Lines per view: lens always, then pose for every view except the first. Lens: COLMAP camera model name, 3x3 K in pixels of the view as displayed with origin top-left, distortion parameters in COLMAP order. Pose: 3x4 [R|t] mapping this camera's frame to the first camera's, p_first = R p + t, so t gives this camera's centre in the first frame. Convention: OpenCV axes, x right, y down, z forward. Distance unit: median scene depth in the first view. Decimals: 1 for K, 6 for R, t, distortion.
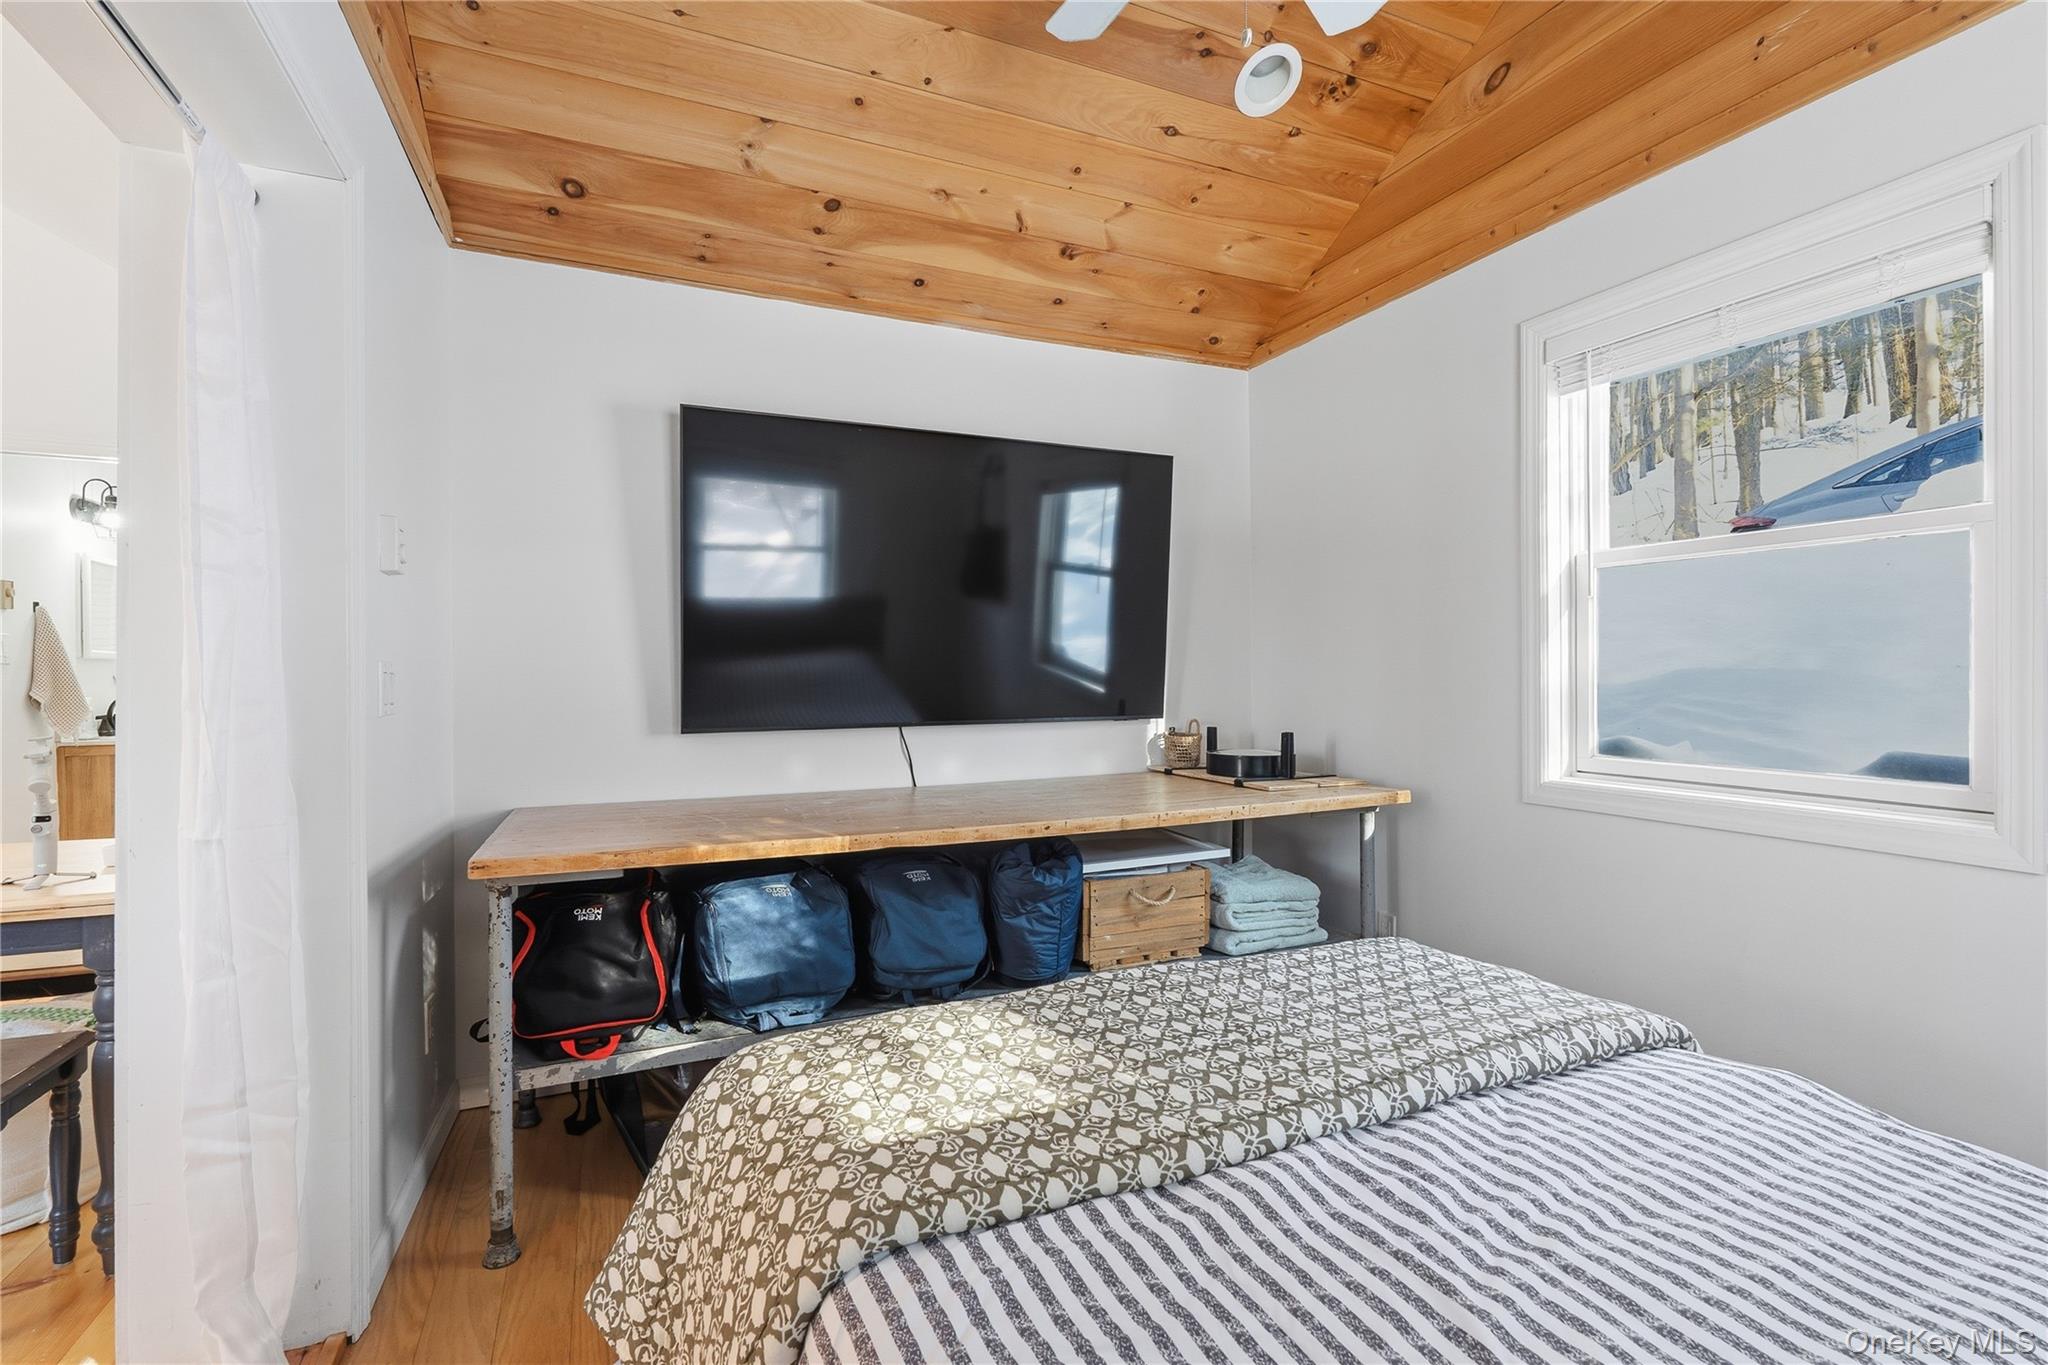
lens RADIAL K [[920.1, 0, 1025.6], [0, 920.1, 671.7], [0, 0, 1]] dist [-0.000797, 0.000068]
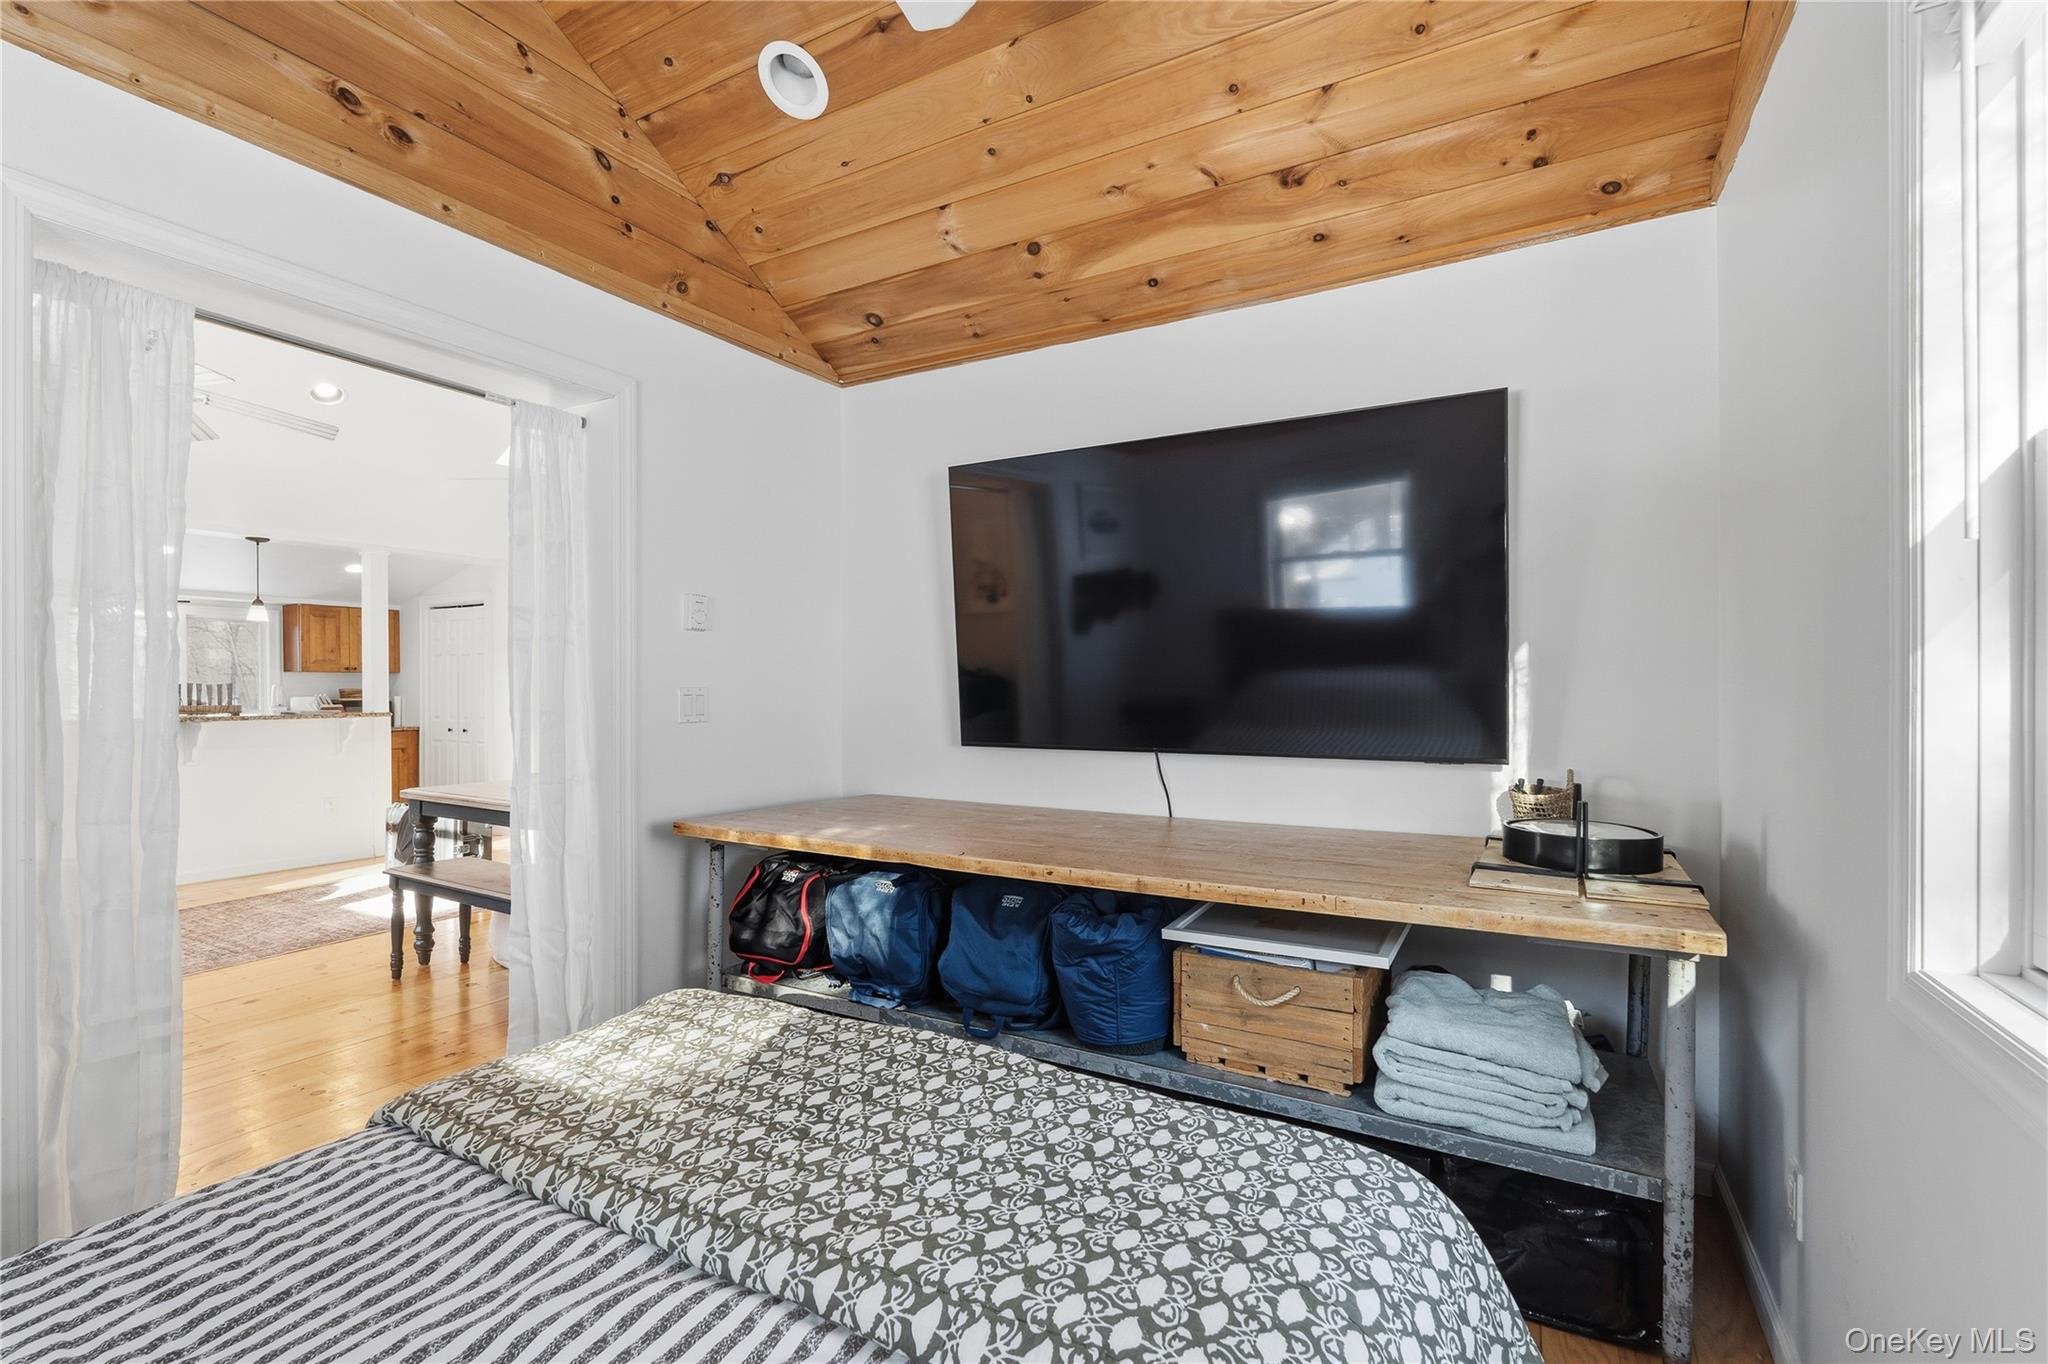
lens RADIAL K [[901.1, 0, 1024.0], [0, 901.1, 682.0], [0, 0, 1]] dist [0.001832, 0.000039]
pose [[0.600702, 0.004014, -0.799463, 0.627579], [-0.000645, 0.999990, 0.004536, -0.020145], [0.799472, -0.002209, 0.600699, 0.389149]]
